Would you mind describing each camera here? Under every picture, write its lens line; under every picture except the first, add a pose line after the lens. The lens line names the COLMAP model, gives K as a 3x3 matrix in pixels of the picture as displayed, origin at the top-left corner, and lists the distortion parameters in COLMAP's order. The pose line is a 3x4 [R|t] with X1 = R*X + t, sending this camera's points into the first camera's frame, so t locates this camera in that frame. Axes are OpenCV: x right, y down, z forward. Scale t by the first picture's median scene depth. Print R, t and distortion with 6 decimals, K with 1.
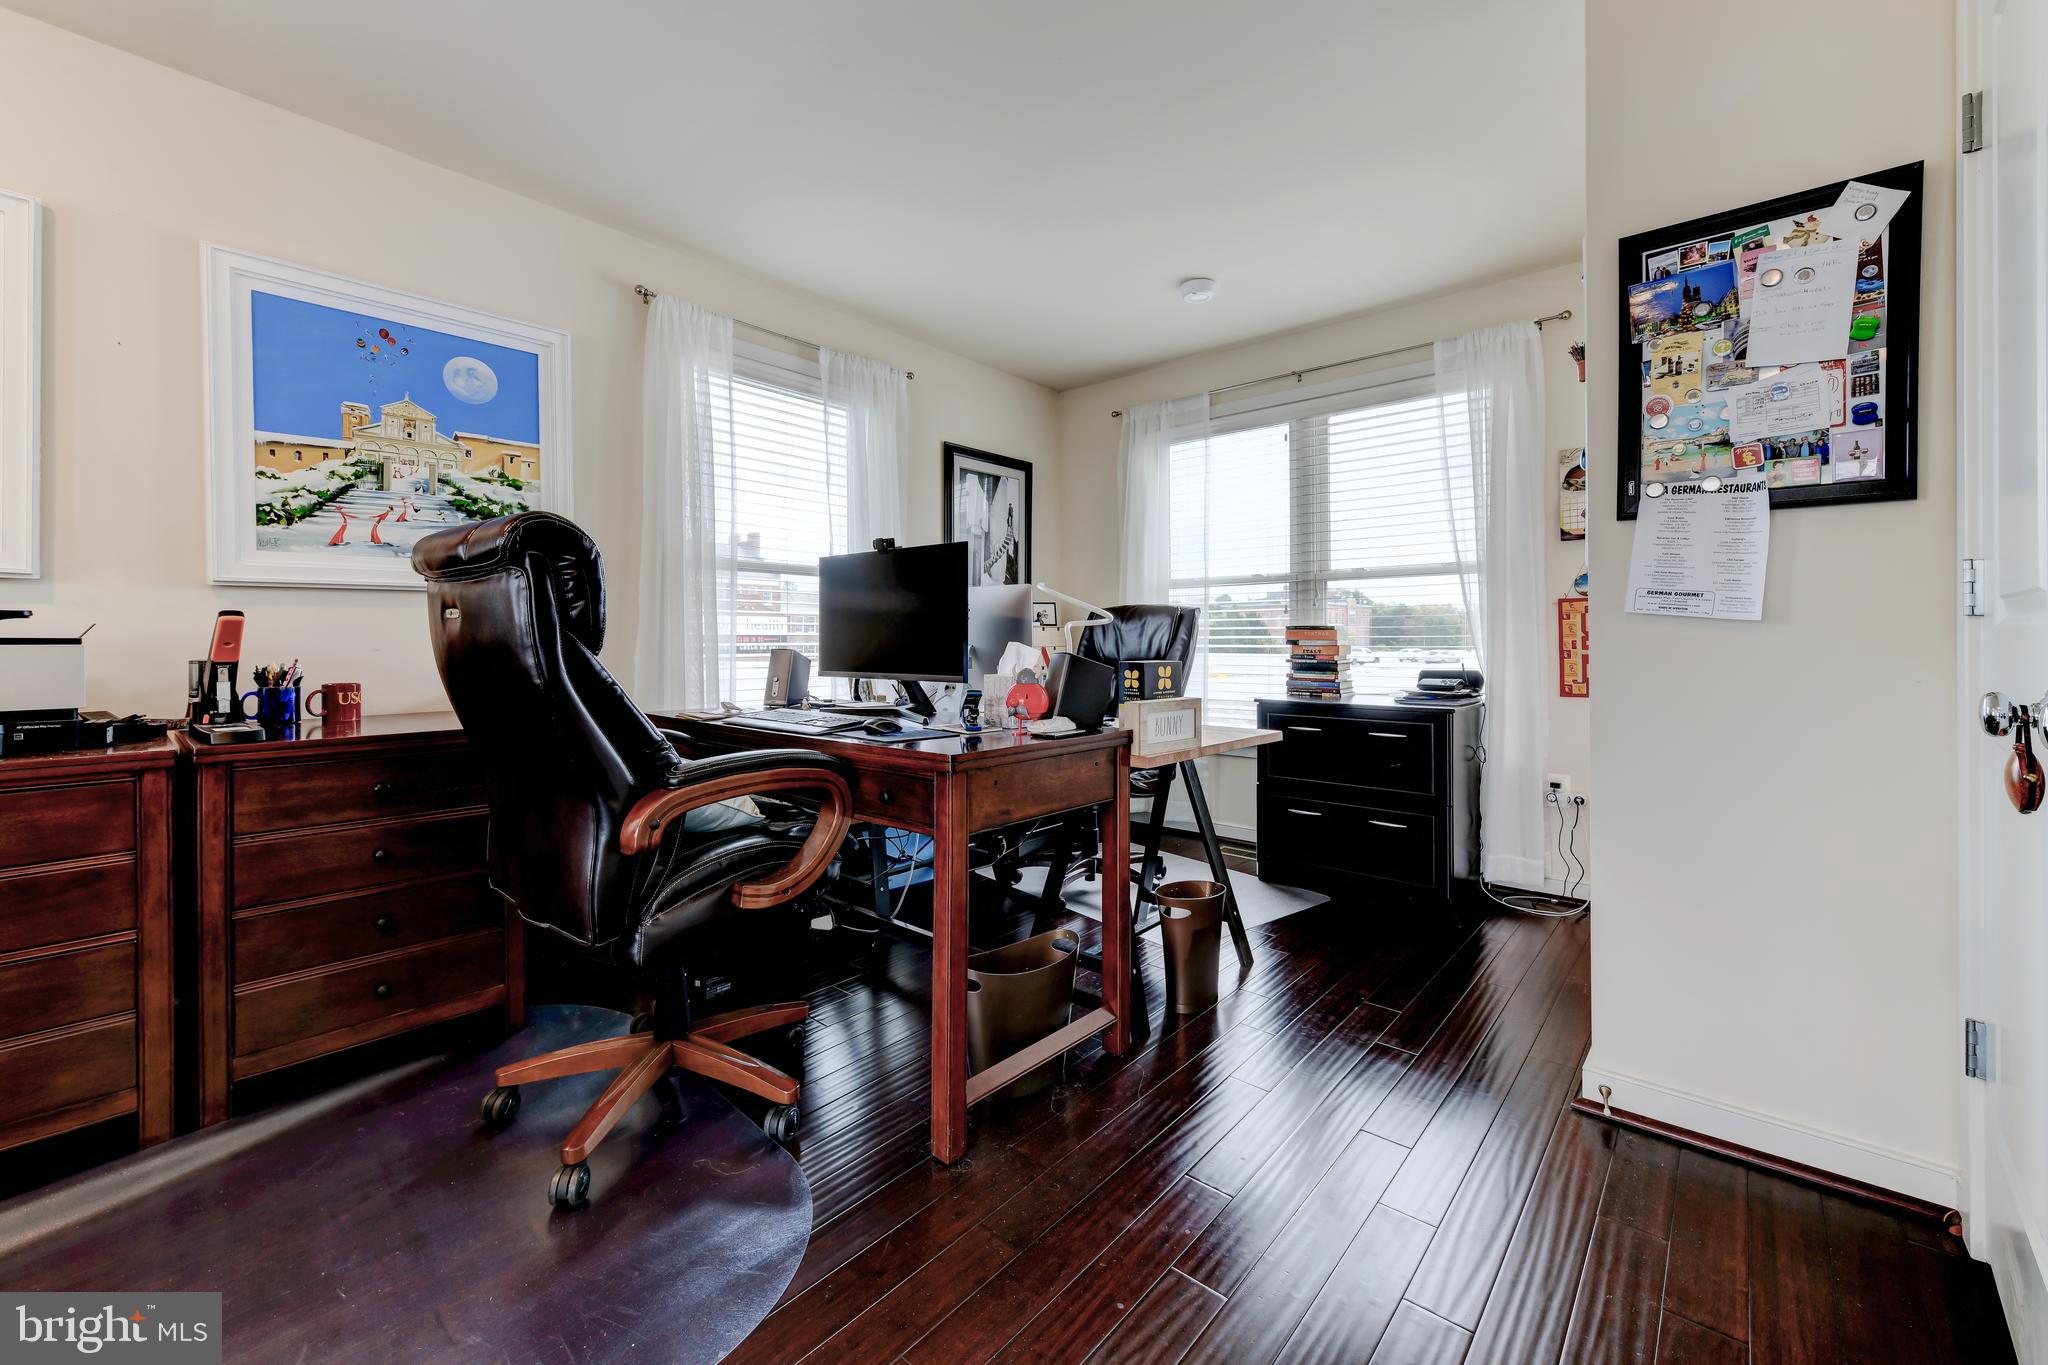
lens RADIAL K [[839.6, 0, 1025.2], [0, 839.6, 640.9], [0, 0, 1]] dist [-0.000625, -0.000029]
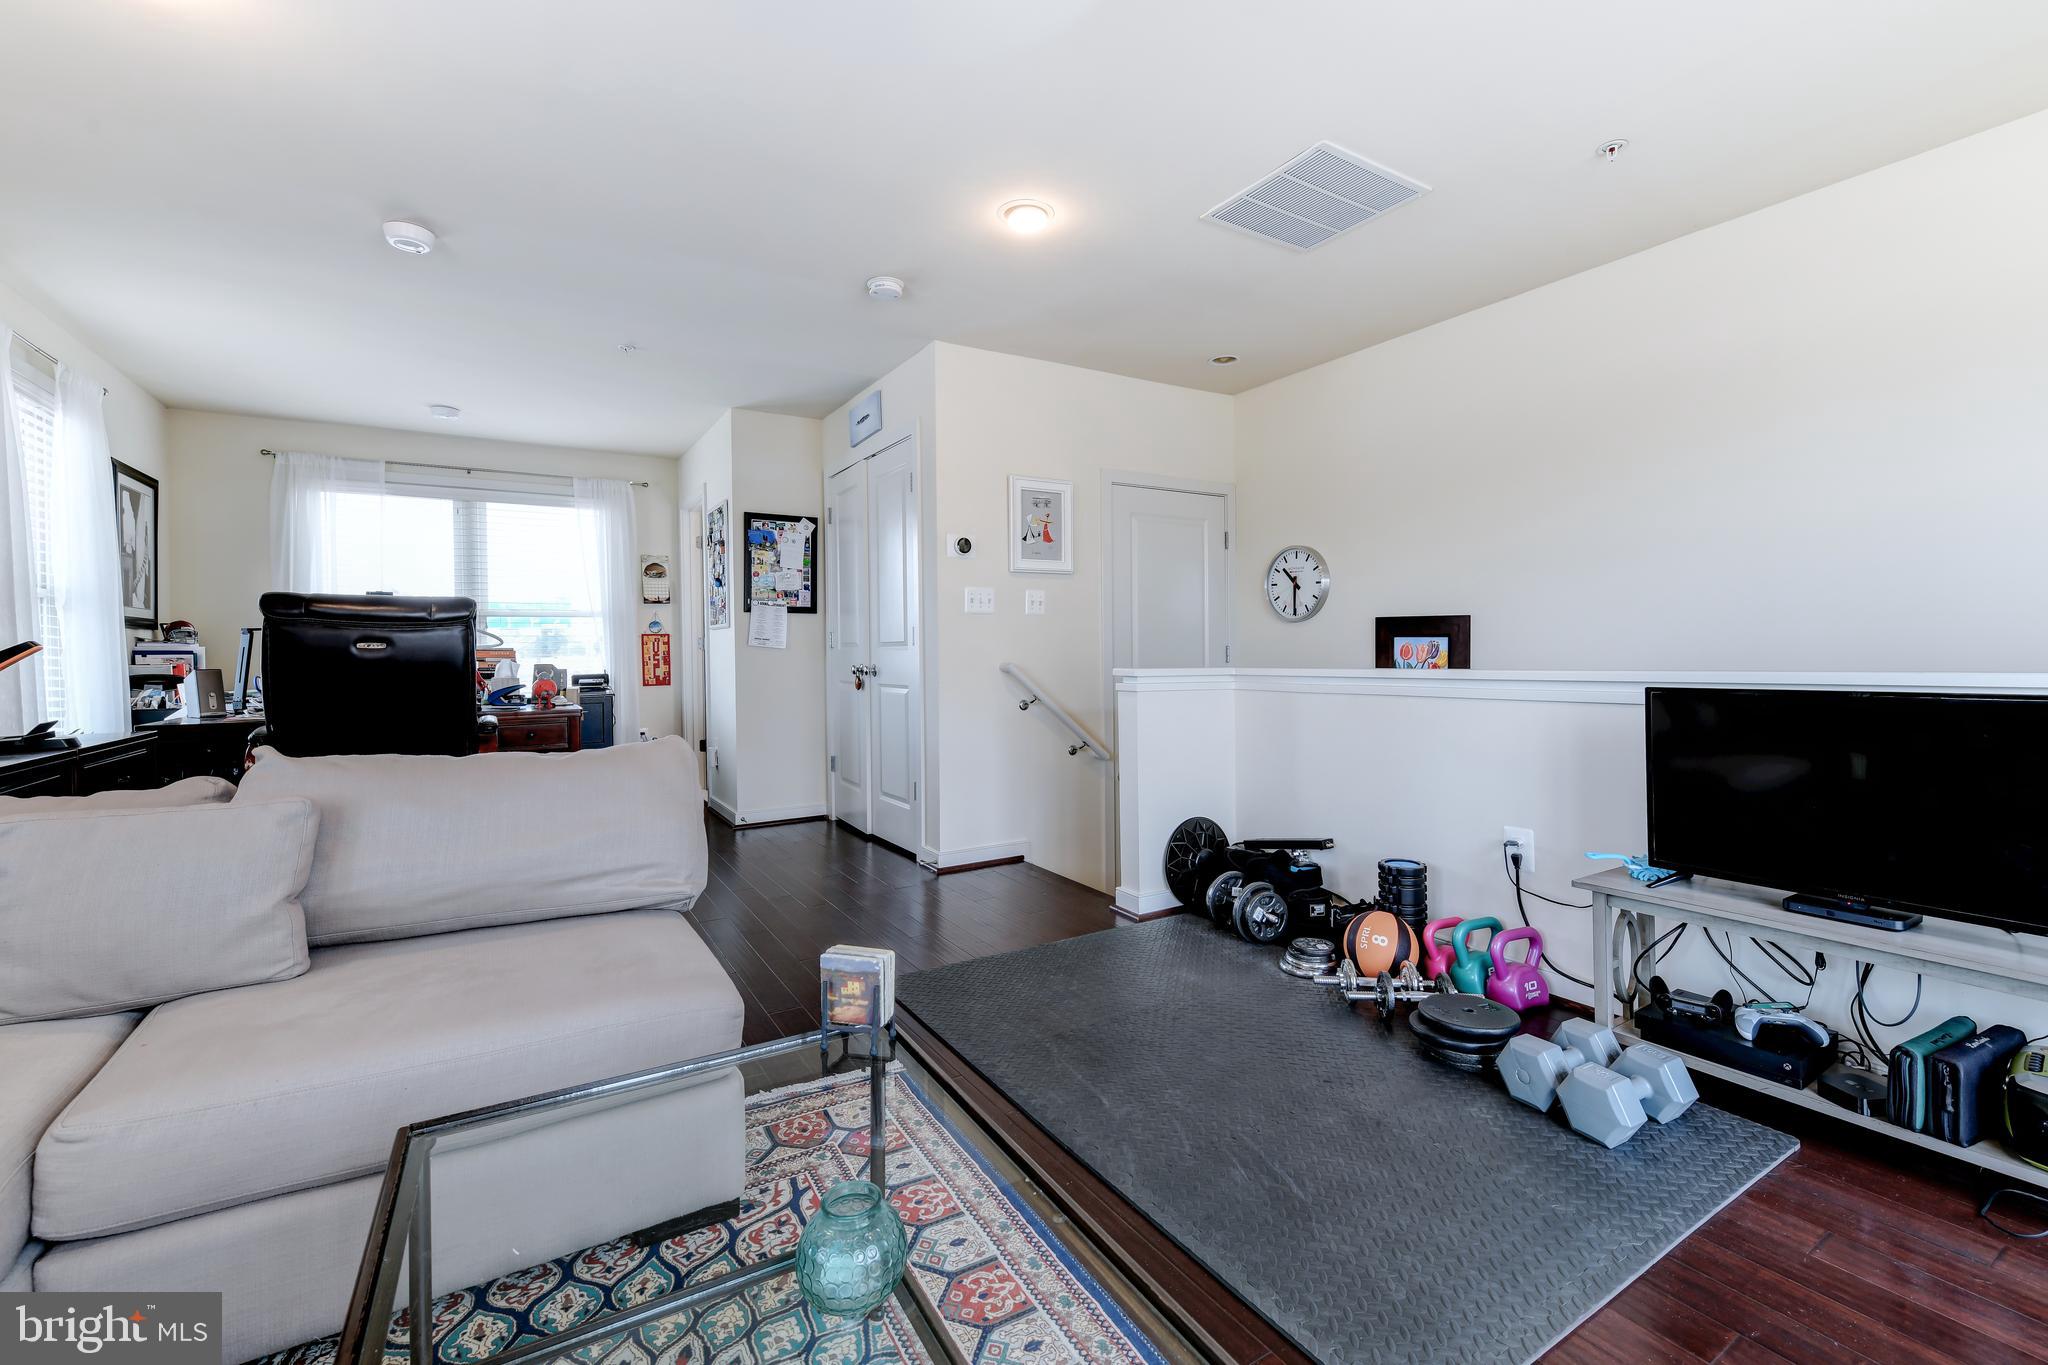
lens RADIAL K [[825.8, 0, 1017.3], [0, 825.8, 666.4], [0, 0, 1]] dist [-0.000668, -0.000060]
pose [[0.325267, -0.015861, 0.945489, -1.702901], [0.008768, 0.999867, 0.013757, 0.008174], [-0.945582, 0.003815, 0.325362, -0.801064]]
